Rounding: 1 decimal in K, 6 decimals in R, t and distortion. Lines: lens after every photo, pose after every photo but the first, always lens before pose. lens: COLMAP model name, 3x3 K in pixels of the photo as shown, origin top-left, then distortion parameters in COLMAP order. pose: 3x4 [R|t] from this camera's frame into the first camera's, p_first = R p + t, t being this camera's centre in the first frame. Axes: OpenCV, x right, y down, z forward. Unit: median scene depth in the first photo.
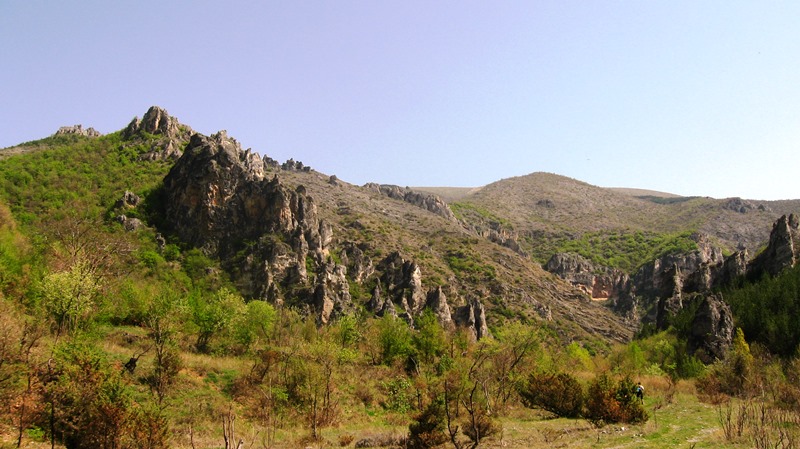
lens RADIAL K [[834.5, 0, 400.9], [0, 834.5, 219.7], [0, 0, 1]] dist [-0.119641, 0.000000]
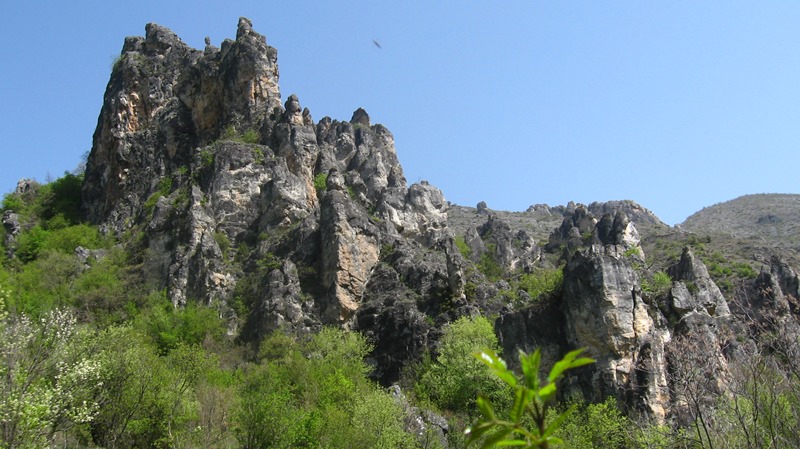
lens RADIAL K [[834.5, 0, 404.1], [0, 834.5, 224.3], [0, 0, 1]] dist [-0.119641, 0.000000]
pose [[0.957442, -0.207010, -0.201128, -0.004752], [0.180302, 0.973120, -0.143275, 0.063662], [0.225381, 0.100914, 0.969030, 0.330642]]
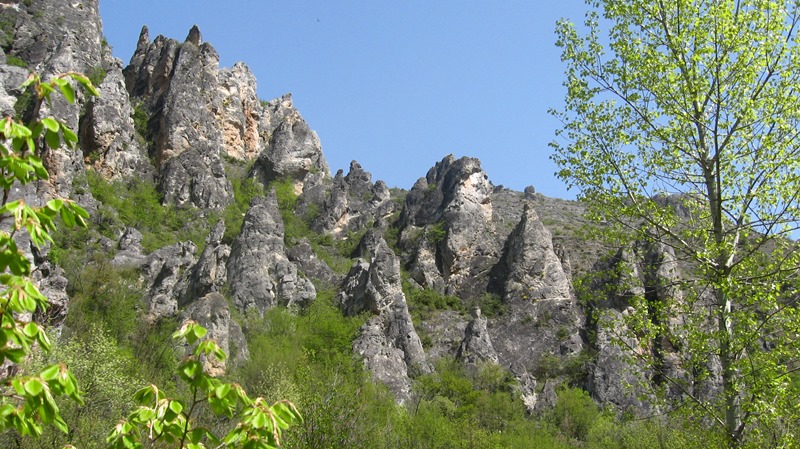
lens RADIAL K [[834.5, 0, 401.8], [0, 834.5, 223.8], [0, 0, 1]] dist [-0.119641, 0.000000]
pose [[0.916931, -0.140553, -0.373474, 0.074539], [0.083505, 0.982779, -0.164841, 0.084137], [0.390211, 0.119961, 0.912877, 0.419185]]
